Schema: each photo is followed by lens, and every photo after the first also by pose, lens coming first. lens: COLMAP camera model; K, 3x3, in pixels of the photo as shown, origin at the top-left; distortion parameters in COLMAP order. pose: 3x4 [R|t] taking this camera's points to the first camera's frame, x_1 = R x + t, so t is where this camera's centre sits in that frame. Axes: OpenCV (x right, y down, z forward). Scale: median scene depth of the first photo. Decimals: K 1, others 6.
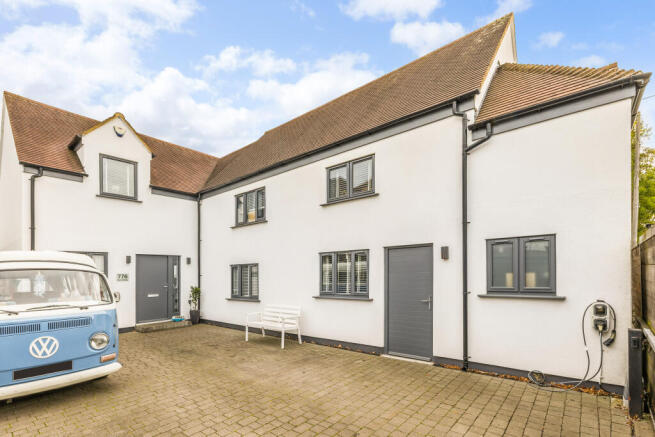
lens RADIAL K [[296.5, 0, 327.8], [0, 296.5, 272.2], [0, 0, 1]] dist [-0.001877, -0.000415]
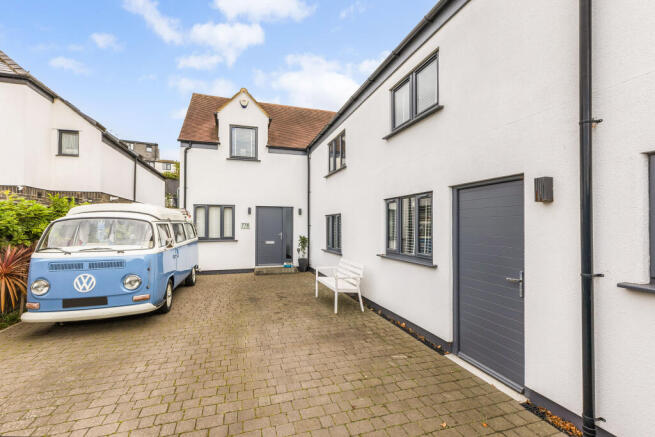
lens RADIAL K [[283.4, 0, 327.5], [0, 283.4, 218.5], [0, 0, 1]] dist [0.002380, 0.000103]
pose [[0.842803, 0.005292, -0.538197, 0.247999], [-0.014237, 0.999821, -0.012464, -0.003587], [0.538034, 0.018167, 0.842727, 0.283573]]
